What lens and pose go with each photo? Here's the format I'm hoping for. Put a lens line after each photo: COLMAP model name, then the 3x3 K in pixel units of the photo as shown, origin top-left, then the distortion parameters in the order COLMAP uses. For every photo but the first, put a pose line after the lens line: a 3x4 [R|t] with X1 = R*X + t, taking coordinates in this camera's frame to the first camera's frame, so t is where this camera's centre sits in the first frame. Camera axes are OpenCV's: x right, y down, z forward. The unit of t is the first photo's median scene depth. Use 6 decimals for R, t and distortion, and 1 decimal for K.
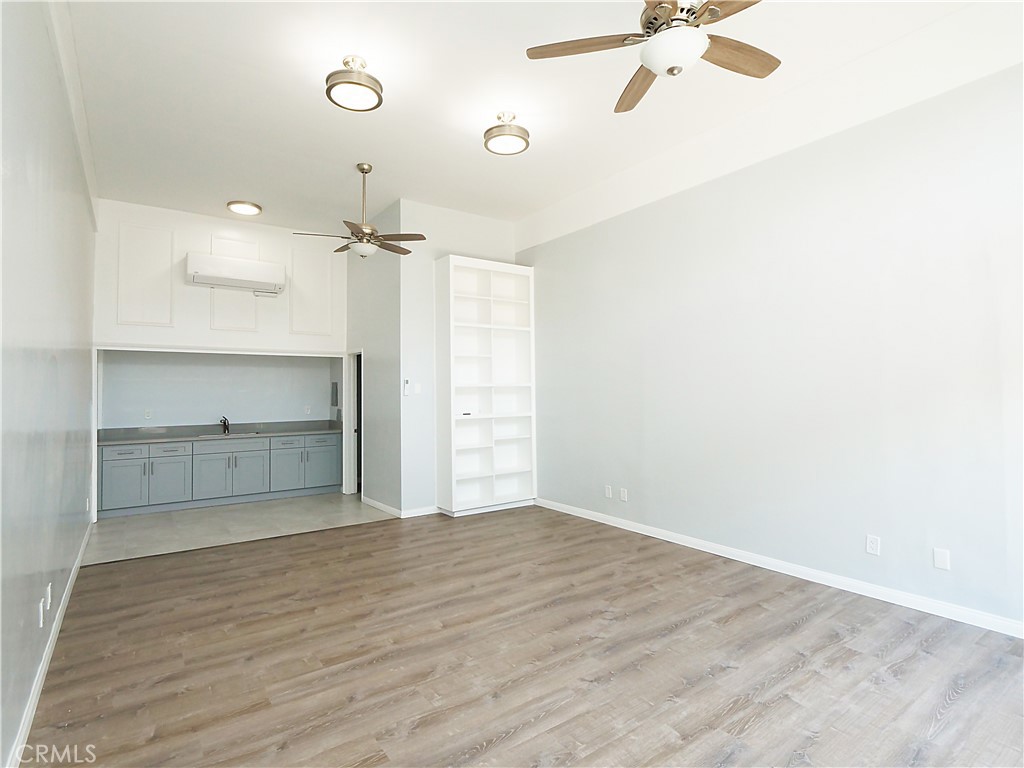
lens RADIAL K [[533.1, 0, 509.1], [0, 533.1, 377.2], [0, 0, 1]] dist [-0.002656, -0.000696]
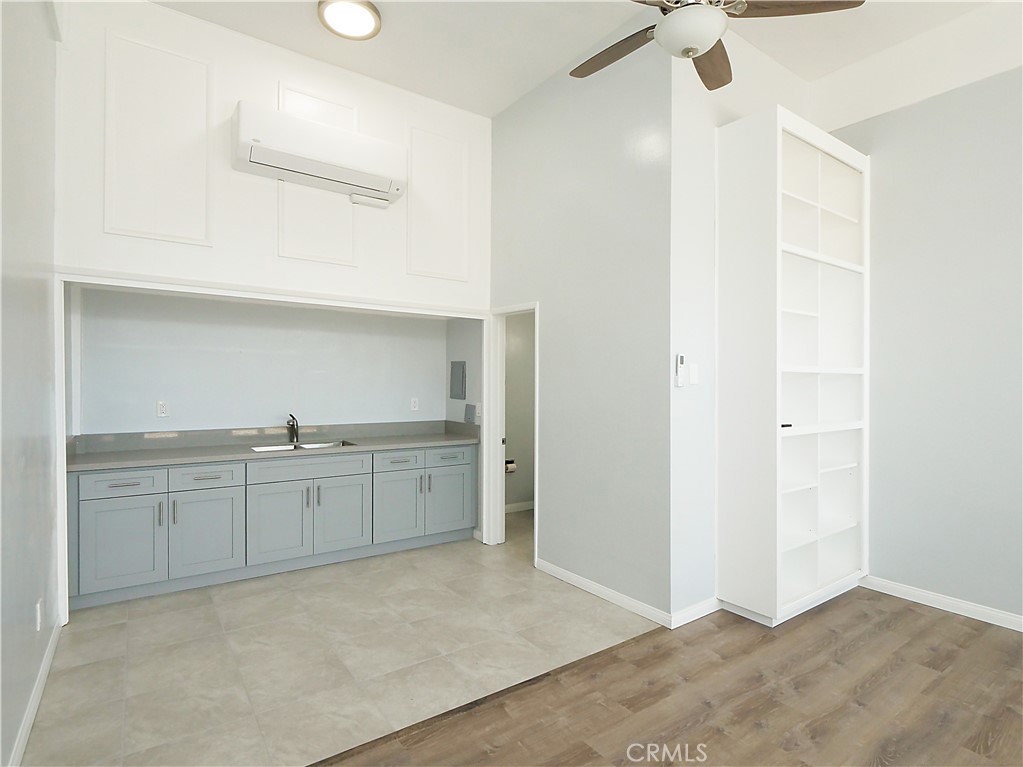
lens RADIAL K [[532.6, 0, 515.2], [0, 532.6, 386.8], [0, 0, 1]] dist [-0.002656, -0.000696]
pose [[0.999797, 0.020050, 0.001775, -0.316016], [-0.020109, 0.998836, 0.043855, 0.013481], [-0.000894, -0.043882, 0.999036, 0.449574]]
